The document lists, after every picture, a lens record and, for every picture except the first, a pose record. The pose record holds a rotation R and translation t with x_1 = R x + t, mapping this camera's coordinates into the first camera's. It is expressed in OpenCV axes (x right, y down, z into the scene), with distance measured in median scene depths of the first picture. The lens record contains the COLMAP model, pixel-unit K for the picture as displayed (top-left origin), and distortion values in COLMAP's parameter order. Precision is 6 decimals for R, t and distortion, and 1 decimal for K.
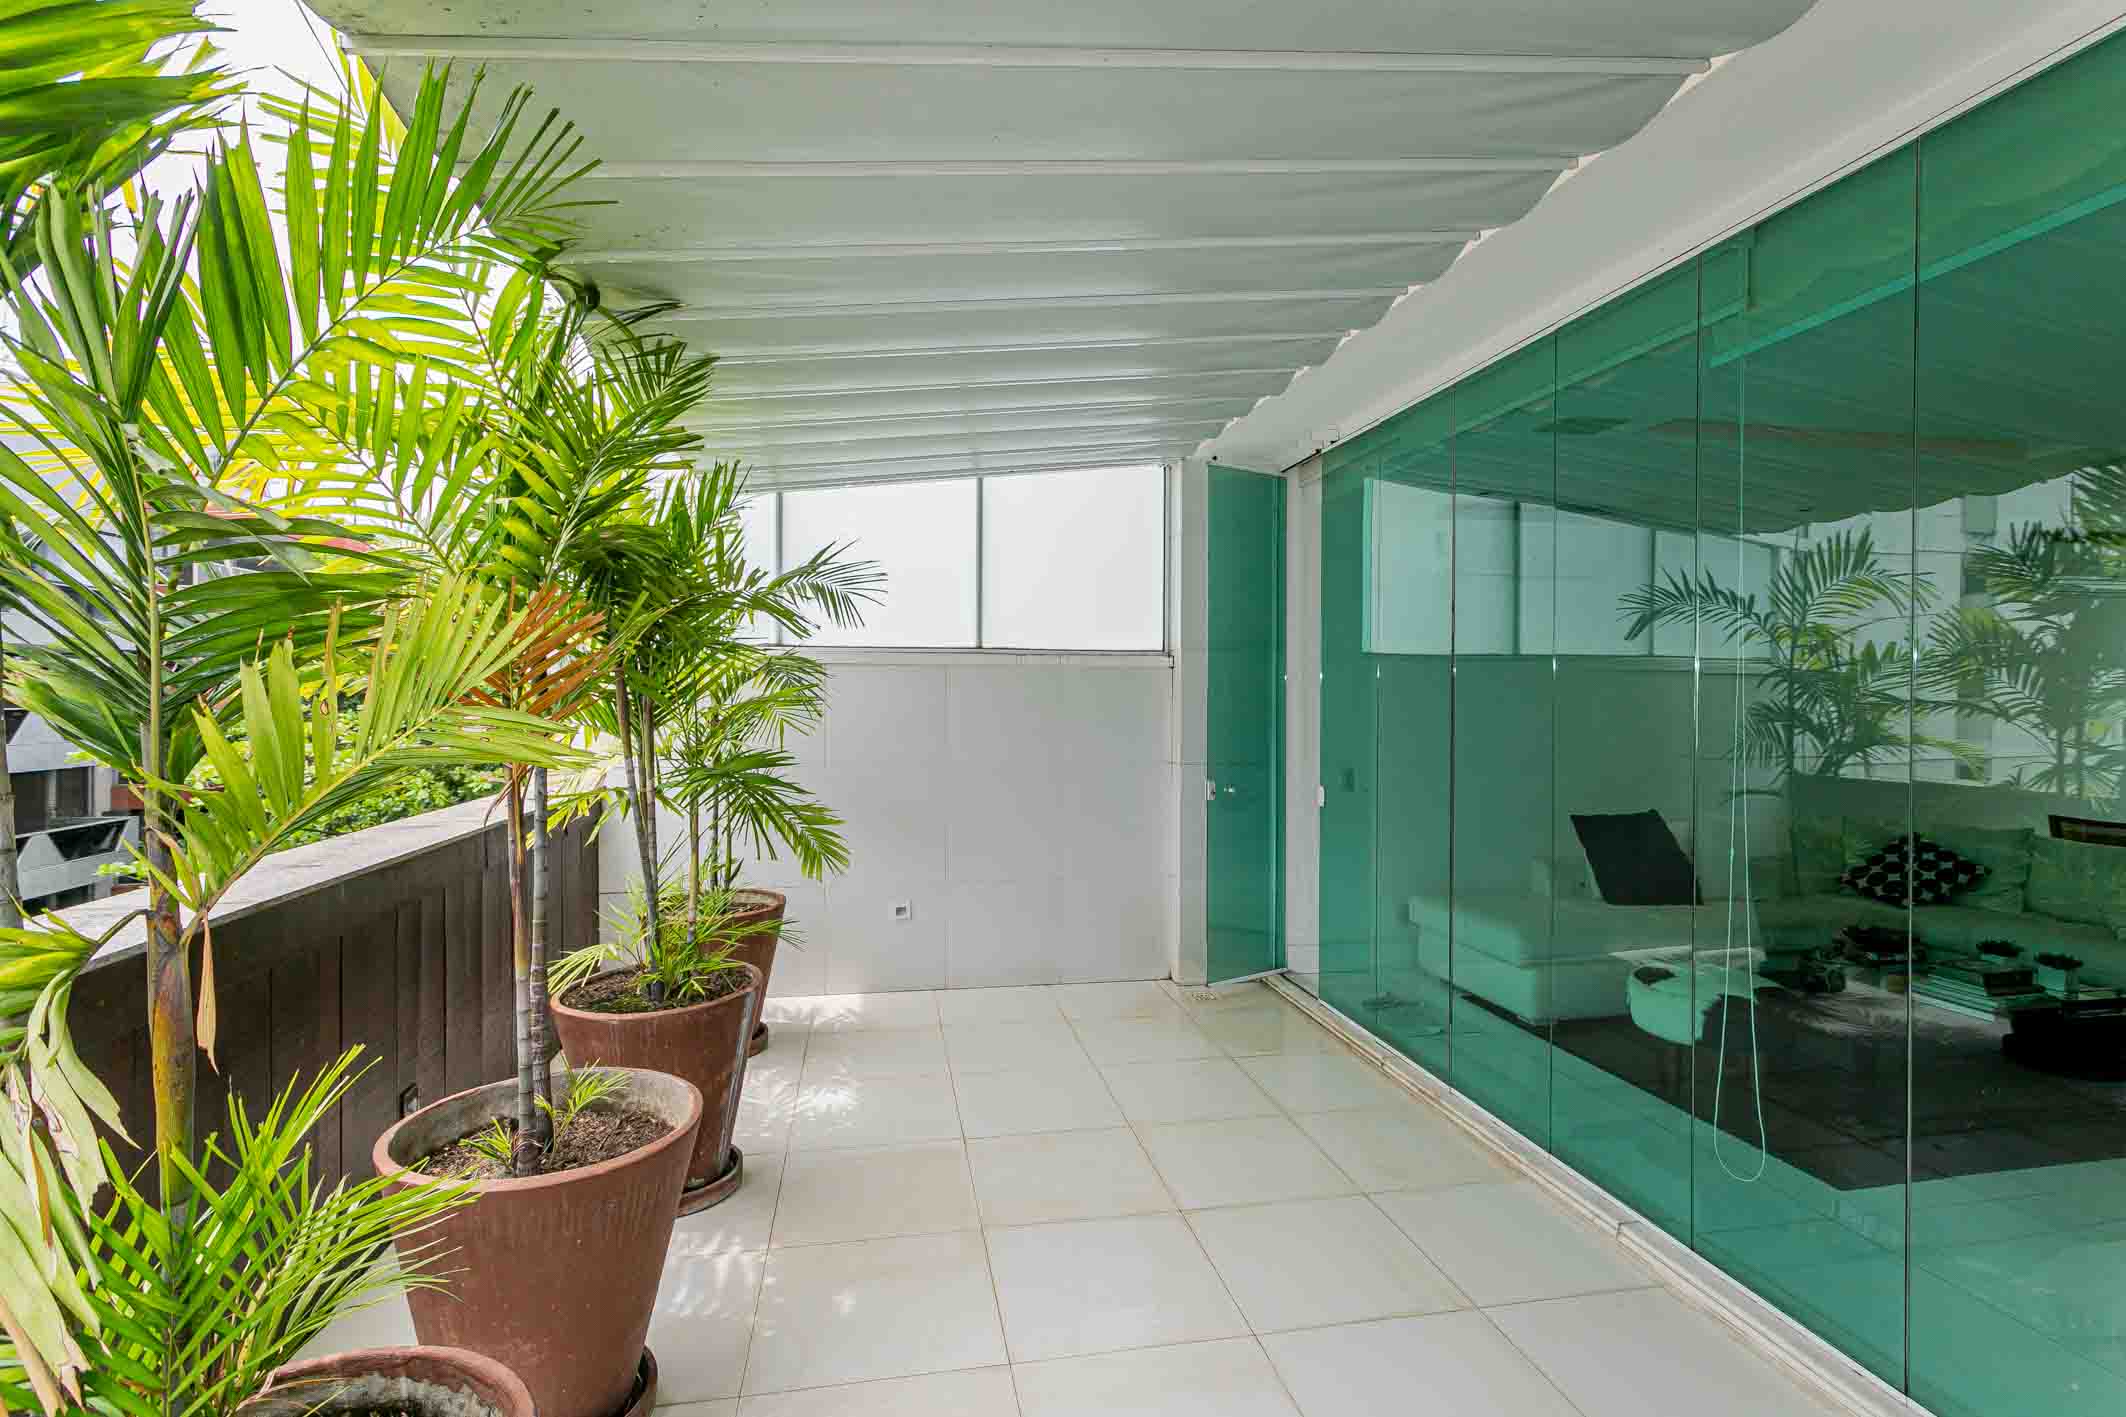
lens RADIAL K [[1004.7, 0, 1057.1], [0, 1004.7, 699.2], [0, 0, 1]] dist [0.004029, 0.000500]
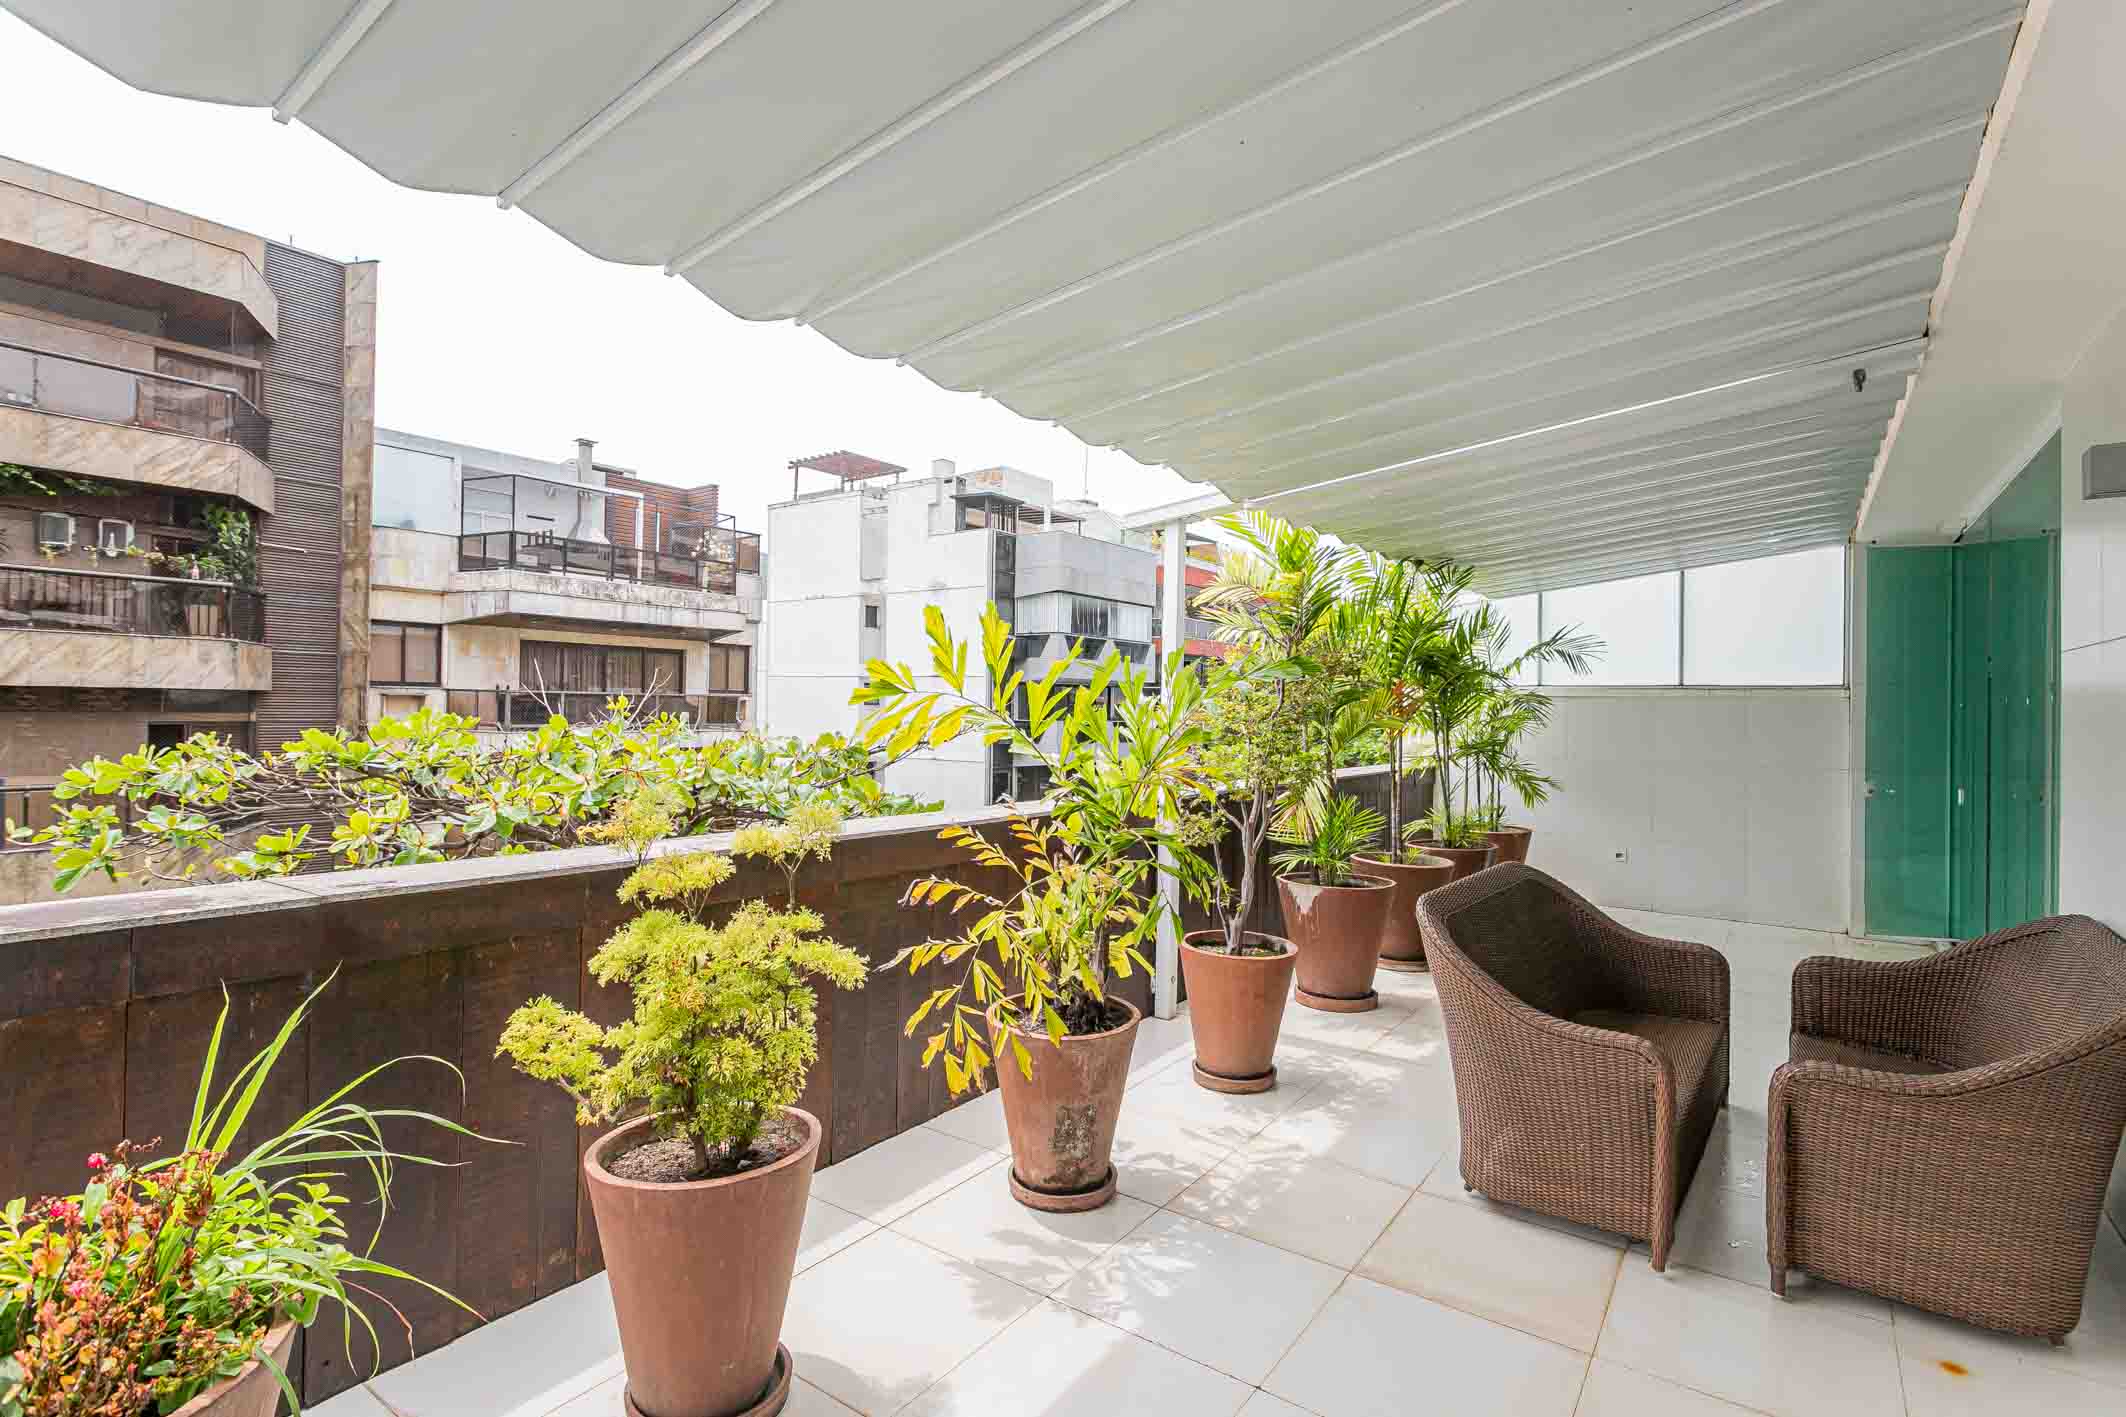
lens RADIAL K [[1036.9, 0, 1063.0], [0, 1036.9, 708.5], [0, 0, 1]] dist [0.005342, 0.000835]
pose [[0.699373, 0.003773, -0.714747, 0.388053], [-0.014520, 0.999855, -0.008931, 0.009625], [0.714610, 0.016624, 0.699326, -0.734798]]
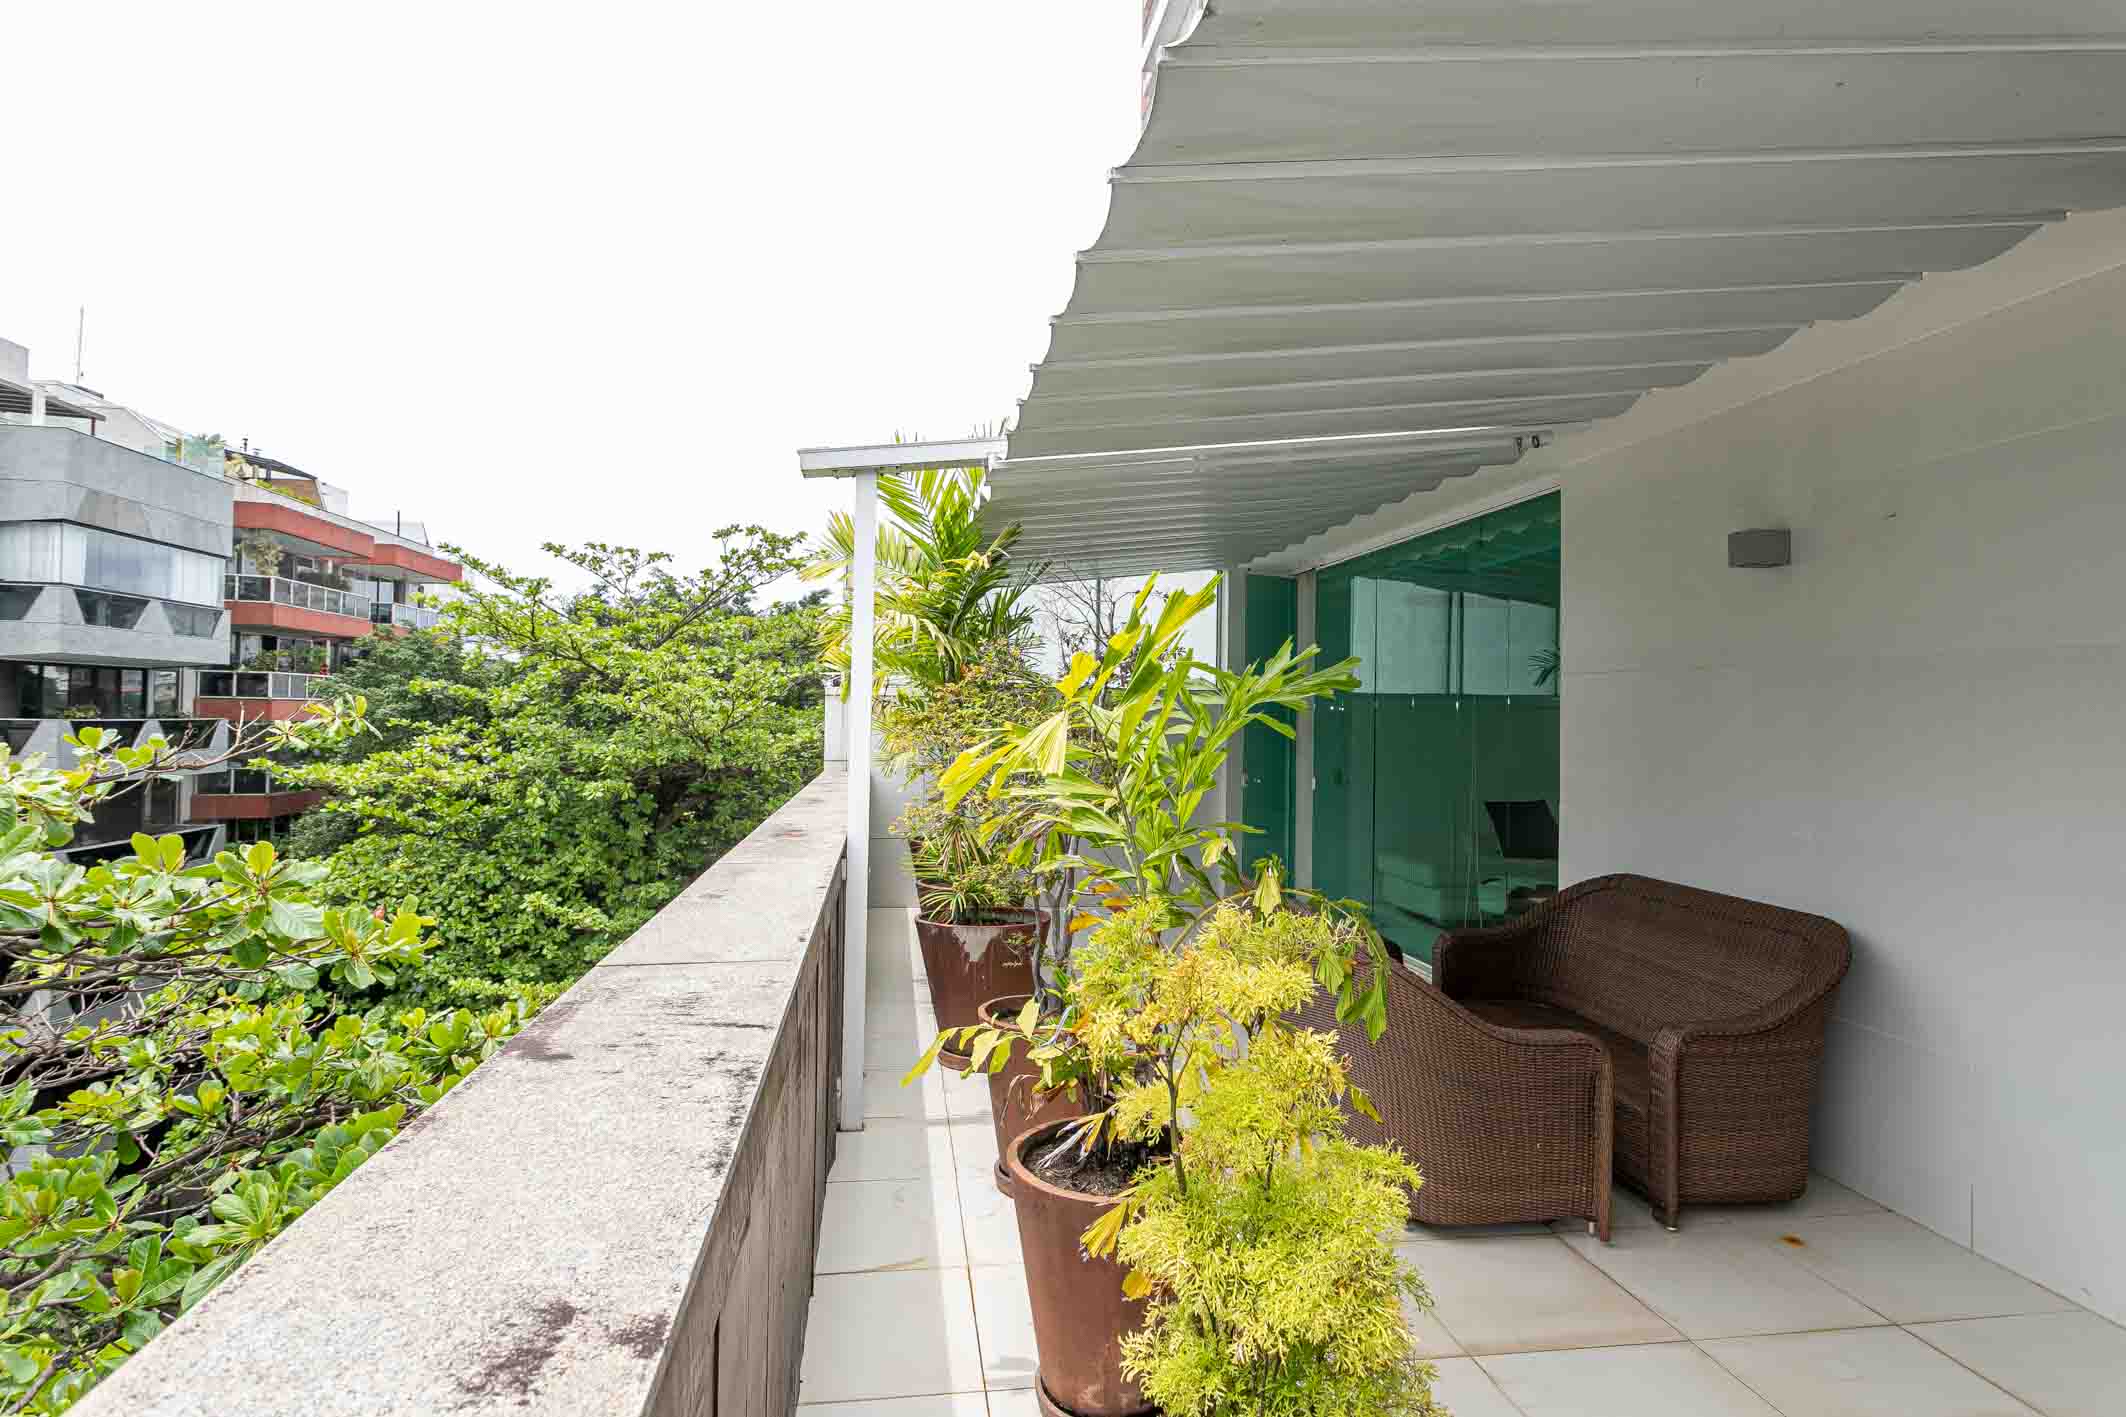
lens RADIAL K [[1137.8, 0, 1065.9], [0, 1137.8, 700.7], [0, 0, 1]] dist [-0.001904, -0.000310]
pose [[0.999692, 0.009382, -0.022966, -0.088674], [-0.009781, 0.999802, -0.017326, -0.001189], [0.022799, 0.017546, 0.999586, -0.789929]]
